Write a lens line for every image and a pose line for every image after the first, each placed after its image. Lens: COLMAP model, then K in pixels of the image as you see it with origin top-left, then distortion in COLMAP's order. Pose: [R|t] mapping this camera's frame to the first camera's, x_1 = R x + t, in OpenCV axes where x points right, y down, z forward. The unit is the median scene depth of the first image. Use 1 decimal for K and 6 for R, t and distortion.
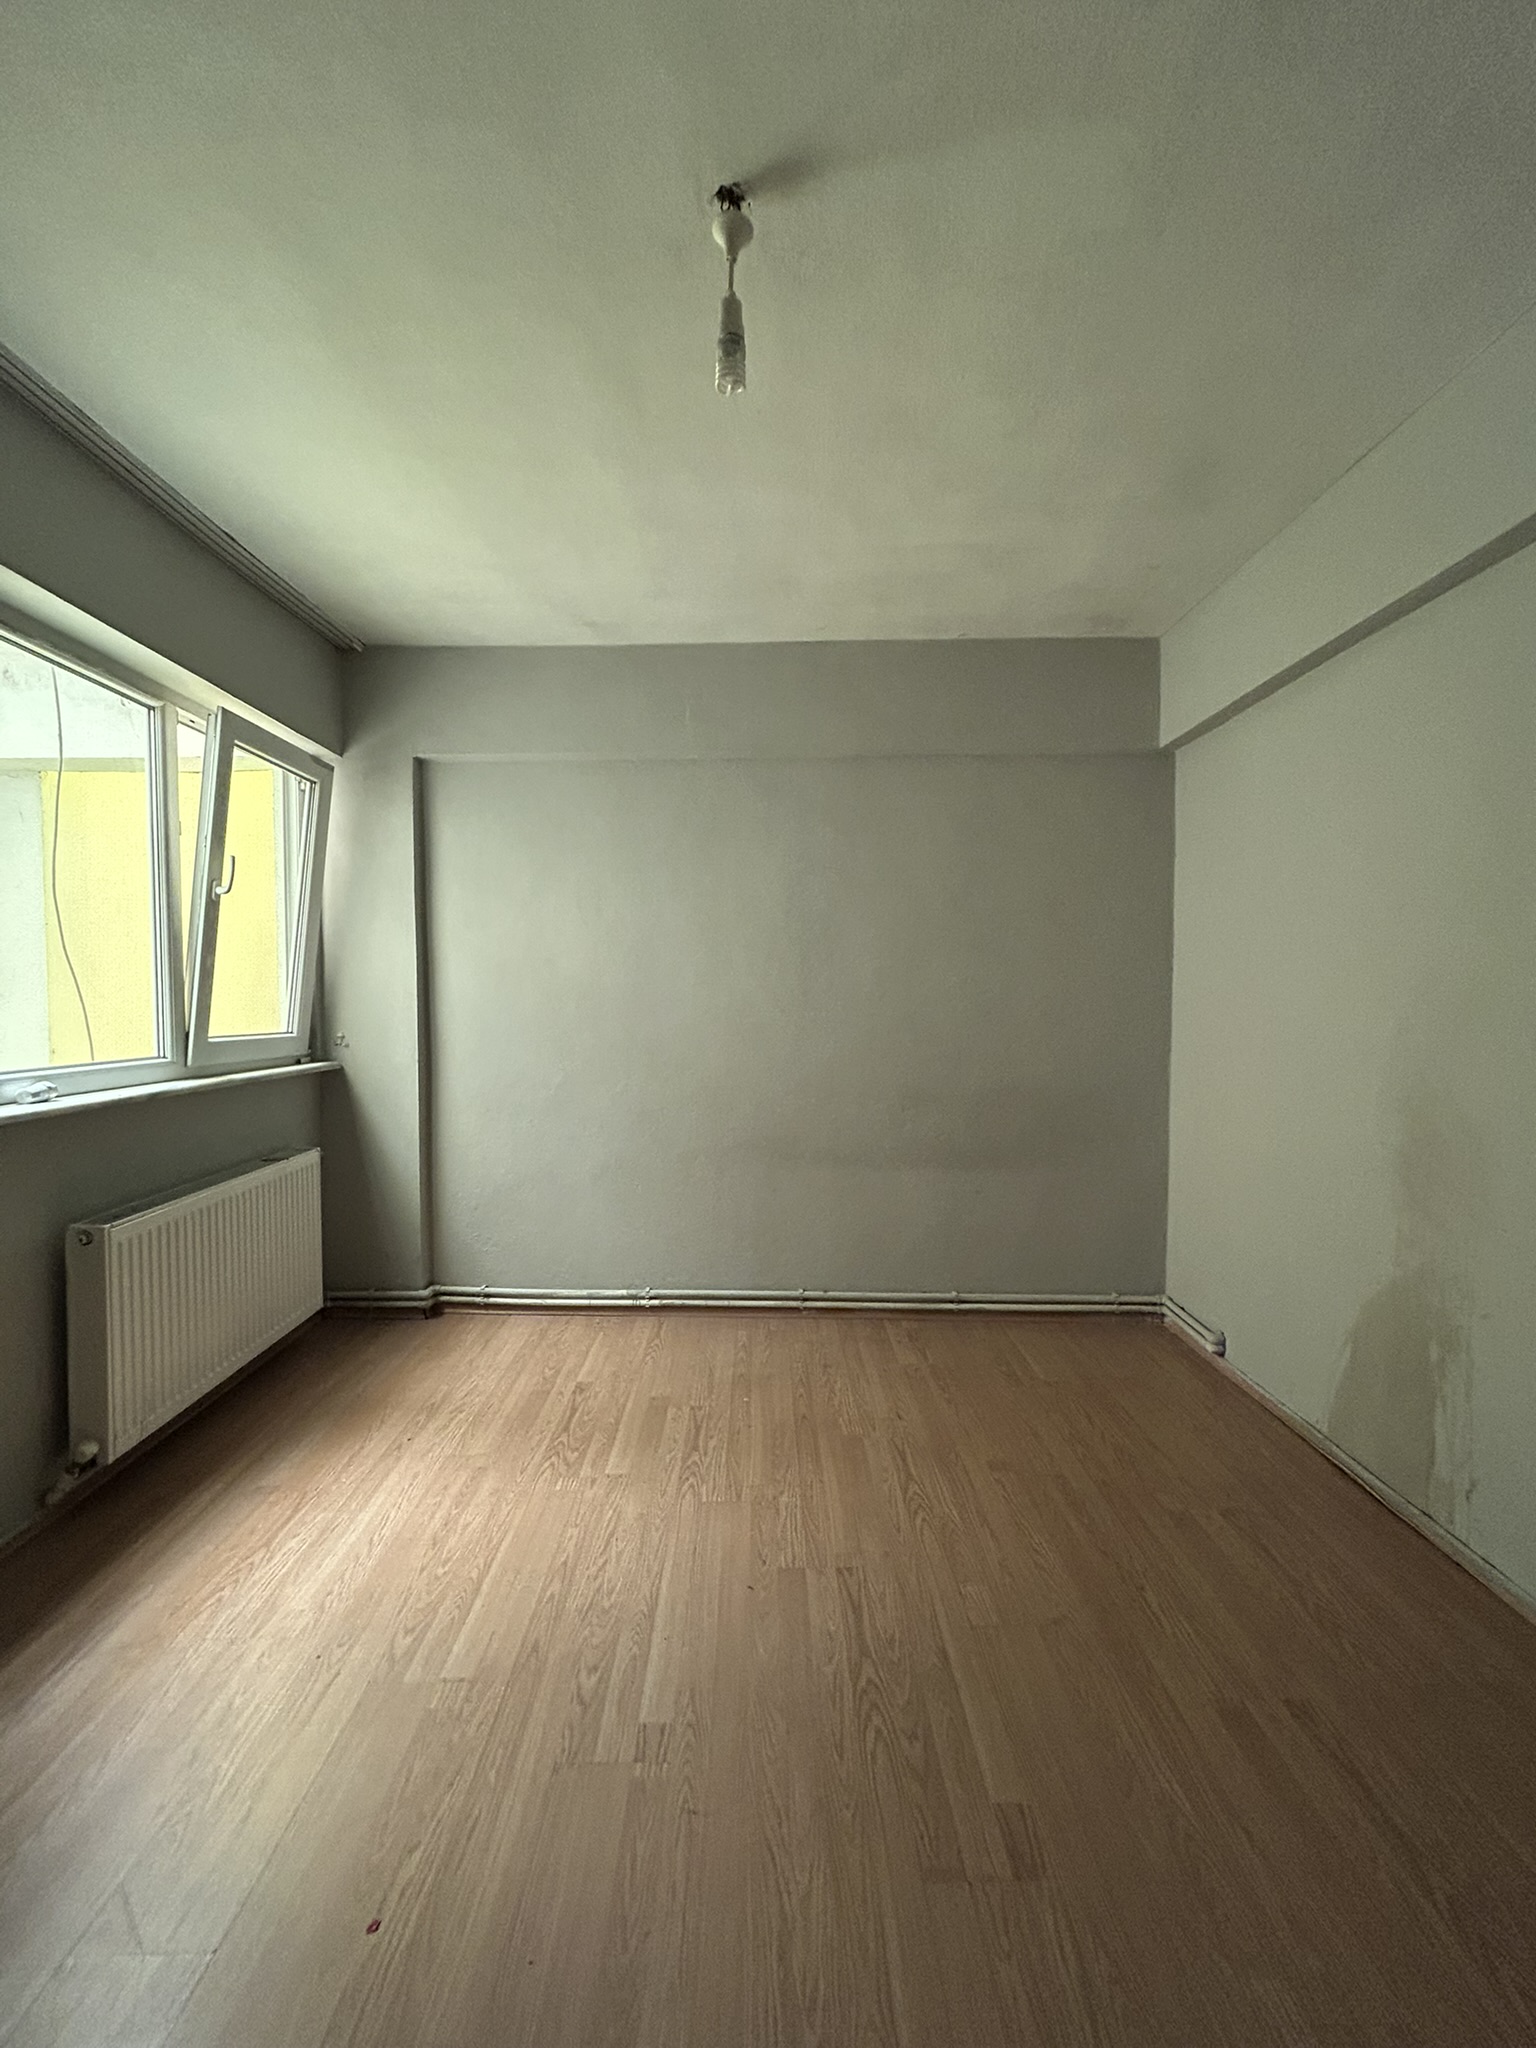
lens RADIAL K [[822.9, 0, 769.4], [0, 822.9, 1025.3], [0, 0, 1]] dist [-0.001317, 0.000158]
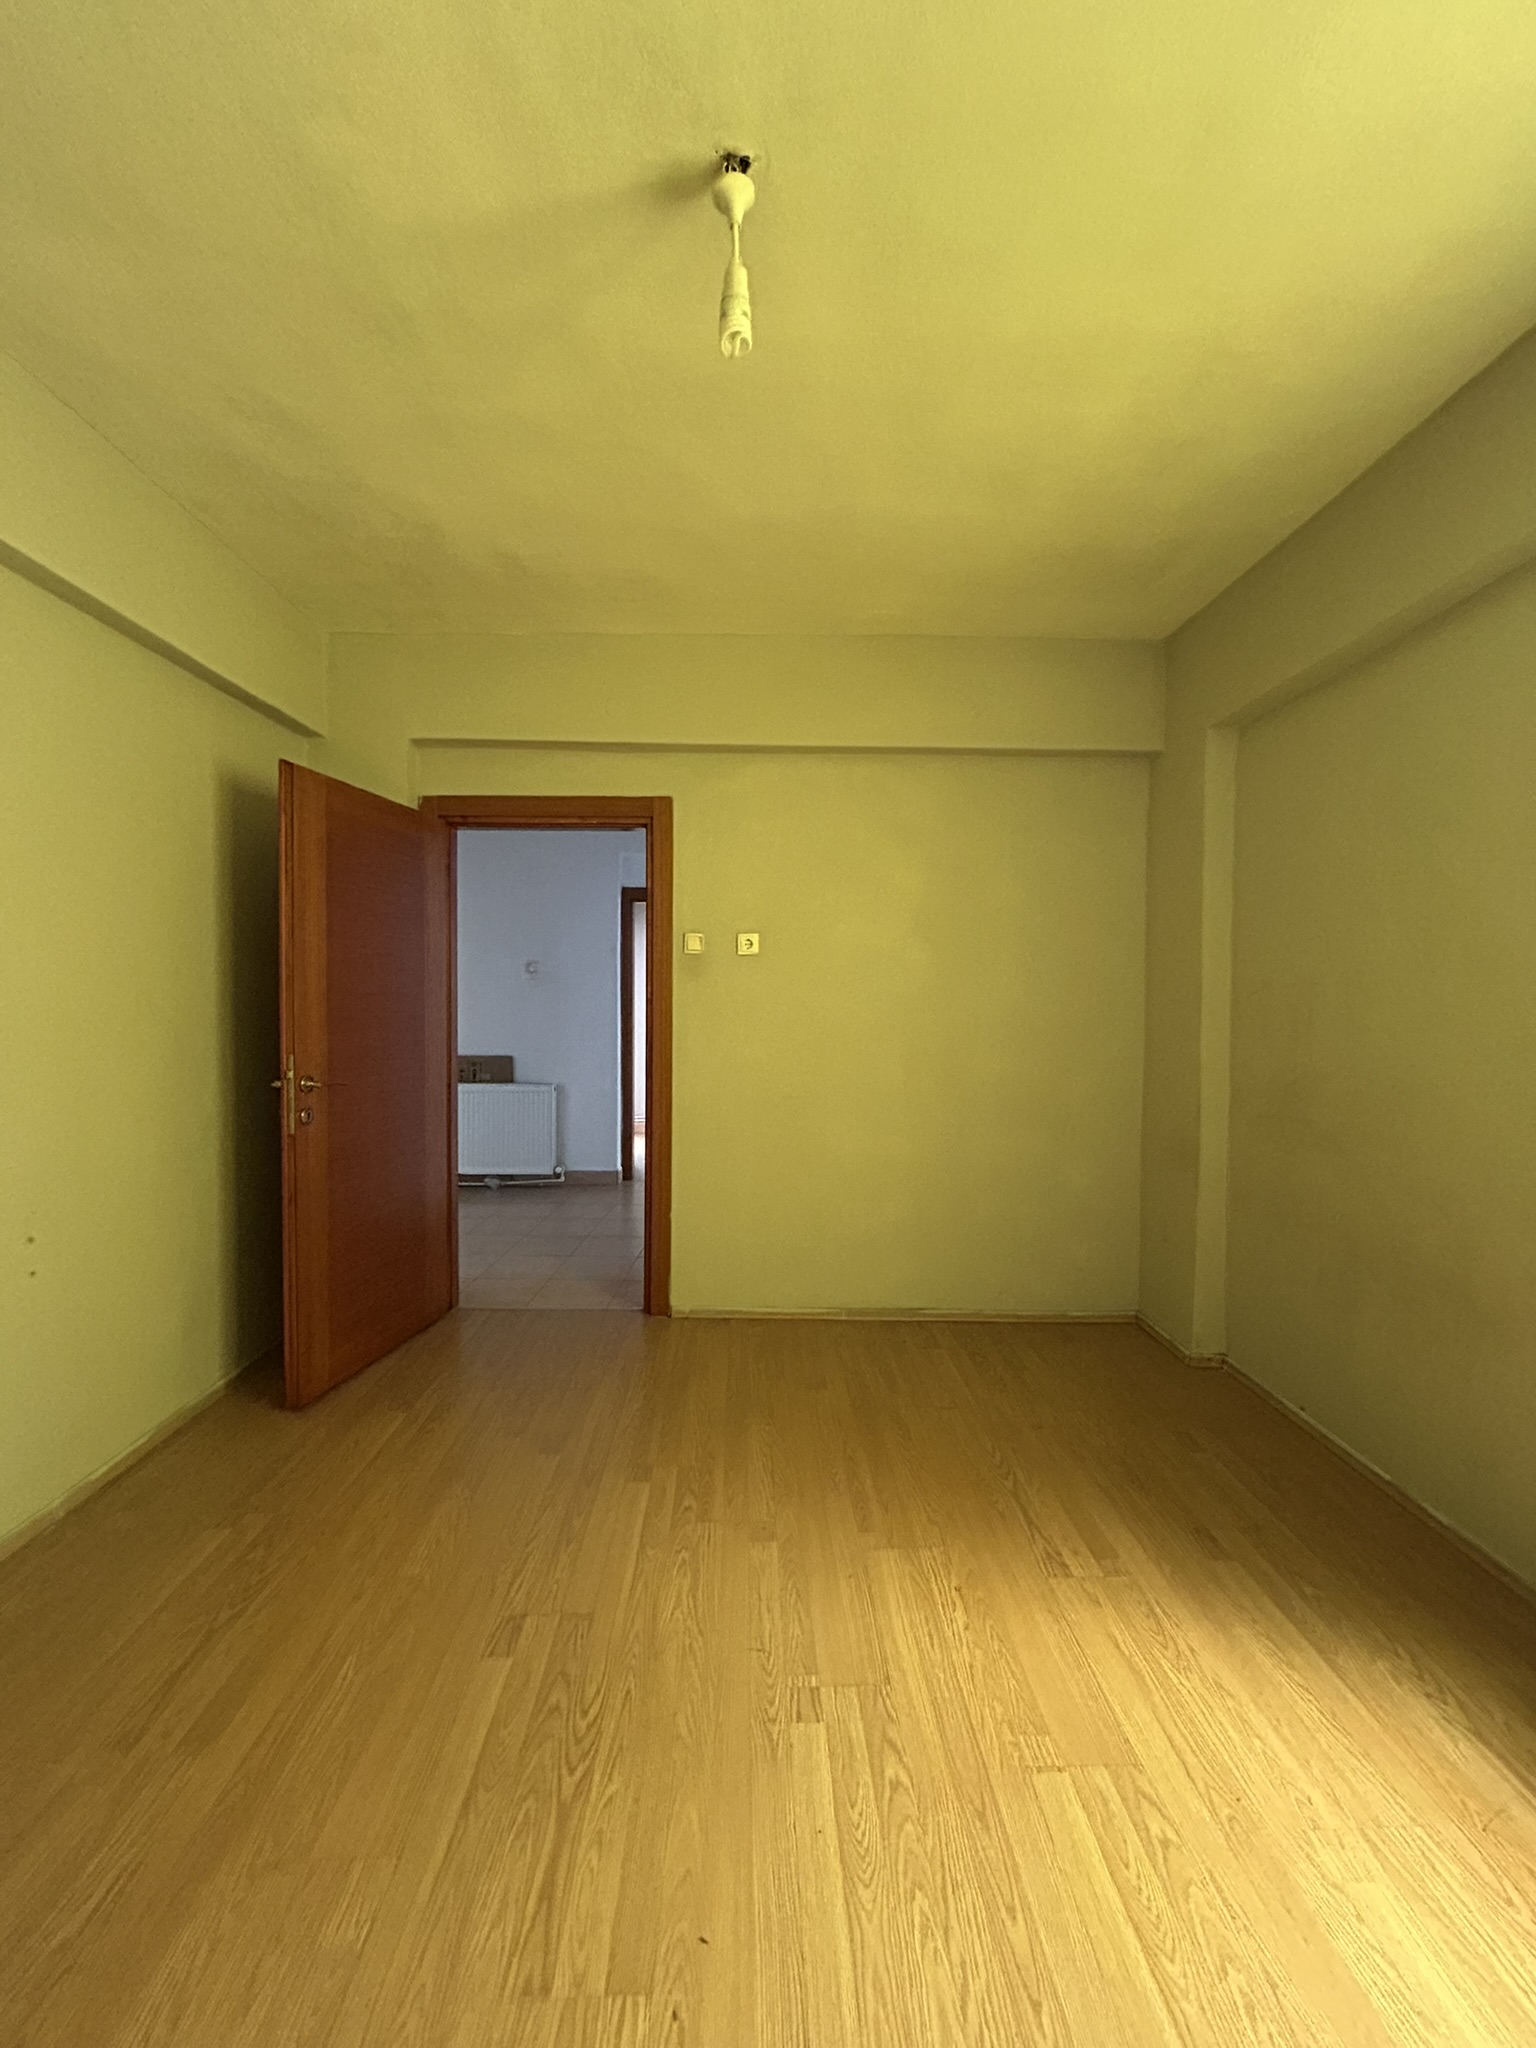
lens RADIAL K [[822.9, 0, 769.4], [0, 822.9, 1025.3], [0, 0, 1]] dist [-0.001317, 0.000158]
pose [[-0.999842, -0.008871, -0.015387, -0.064192], [-0.009903, 0.997611, 0.068374, -0.050053], [0.014744, 0.068515, -0.997541, 1.763256]]
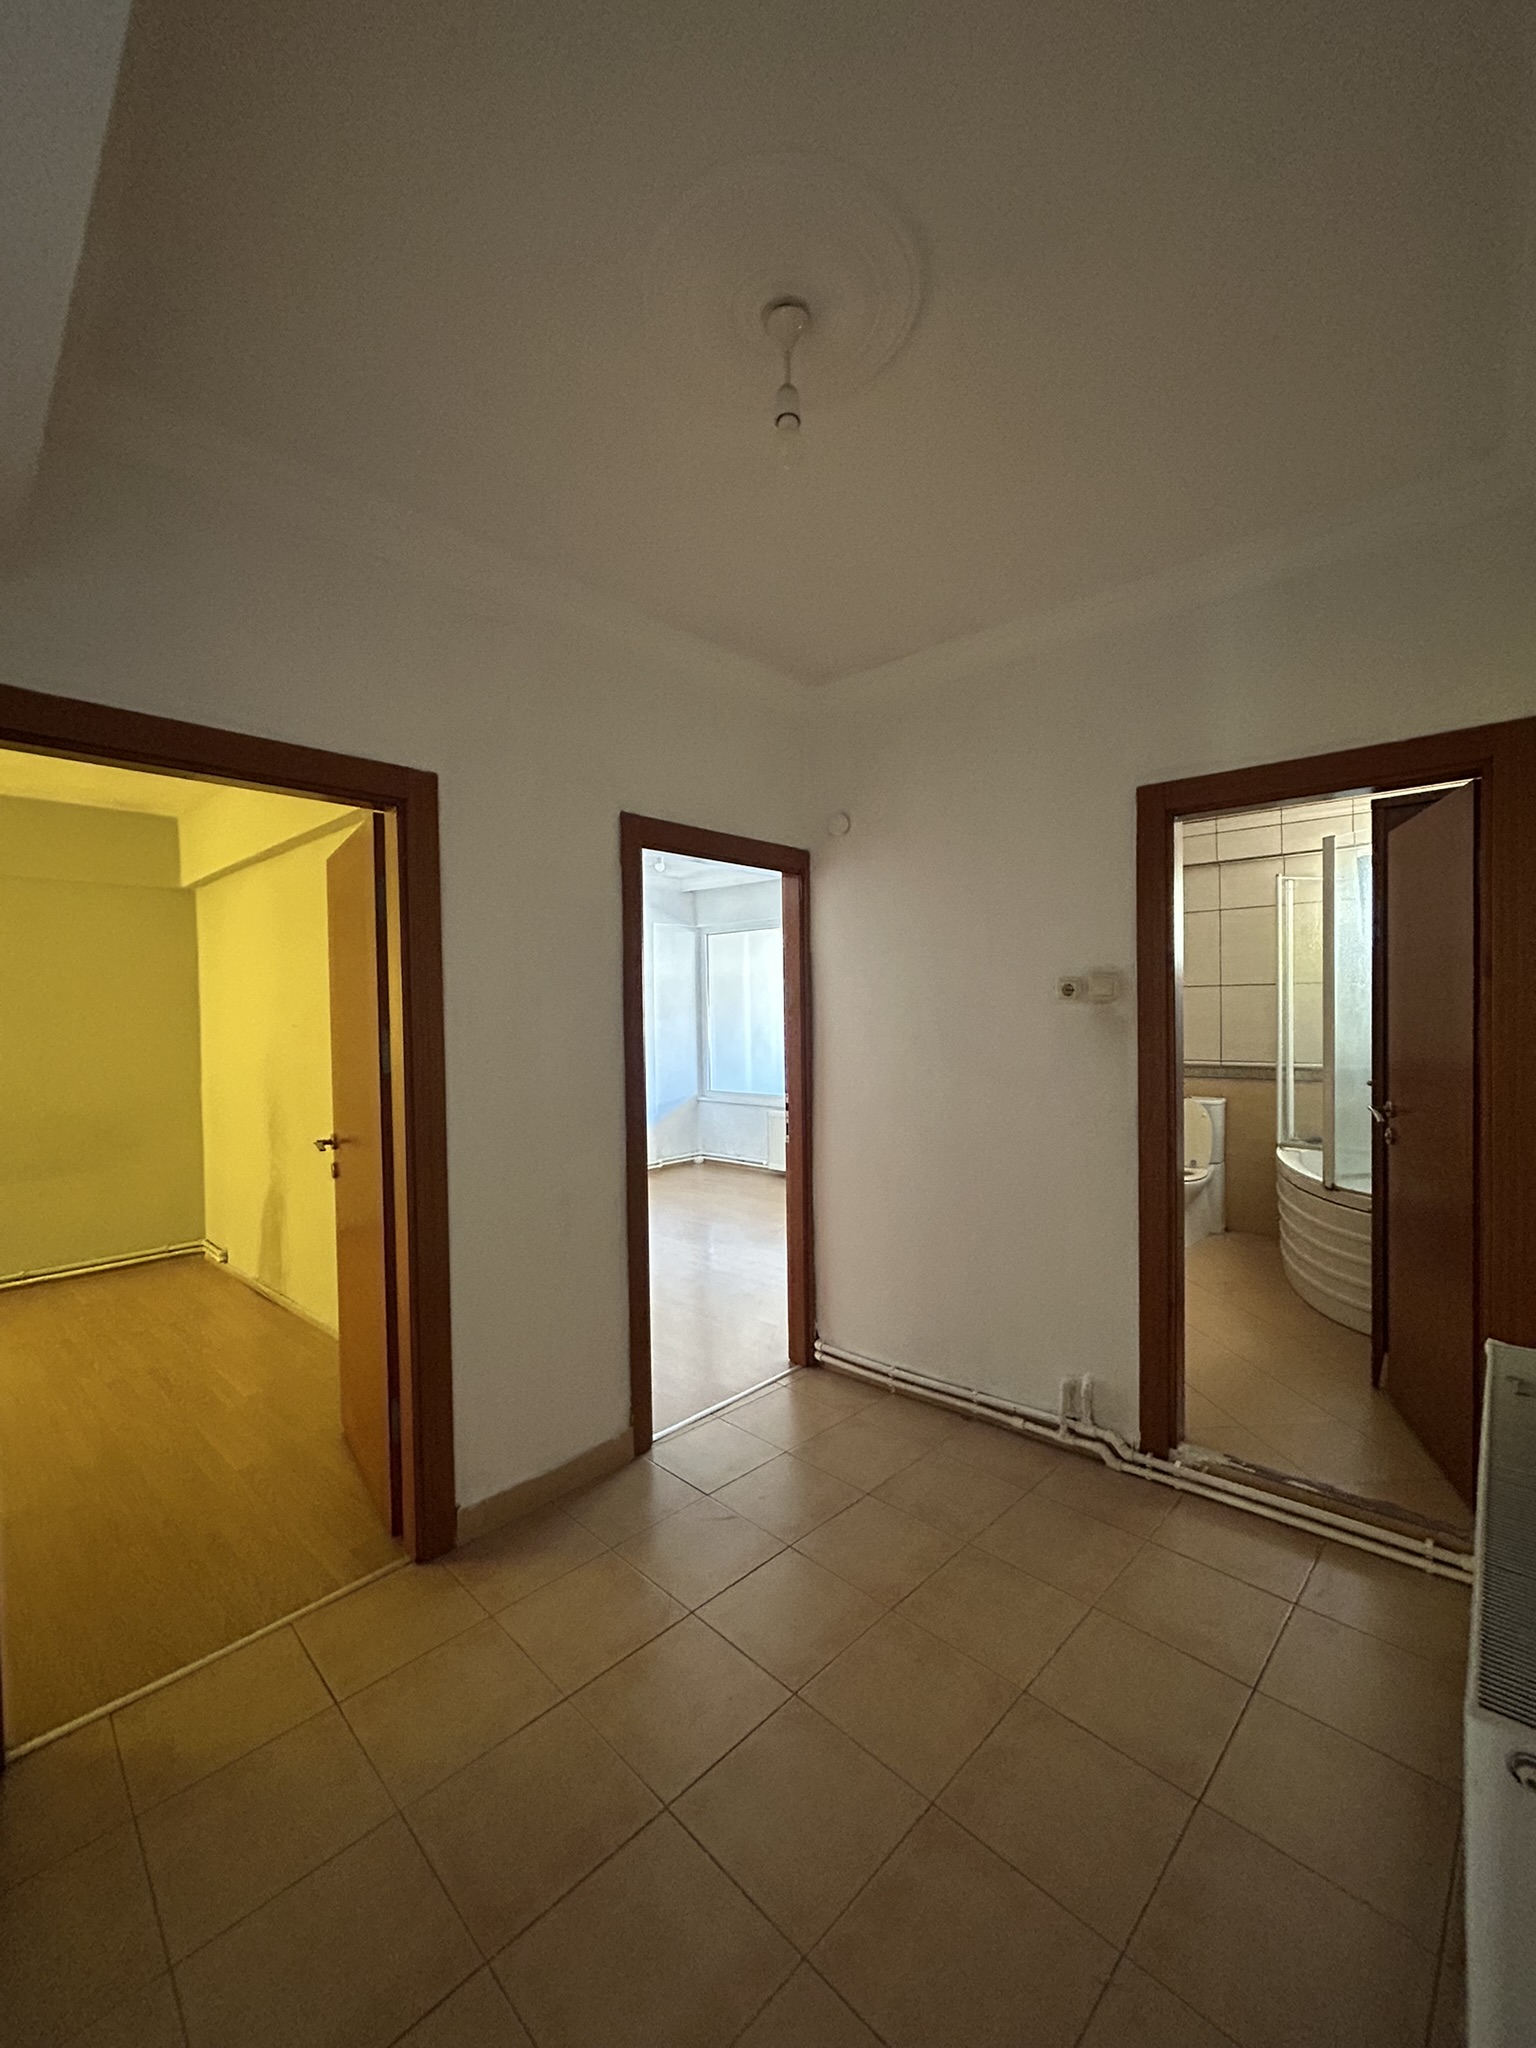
lens RADIAL K [[822.9, 0, 769.4], [0, 822.9, 1025.3], [0, 0, 1]] dist [-0.001317, 0.000158]
pose [[0.676001, -0.022286, 0.736564, 0.140512], [0.047492, 0.998782, -0.013366, -0.003345], [-0.735369, 0.044017, 0.676236, -1.696504]]
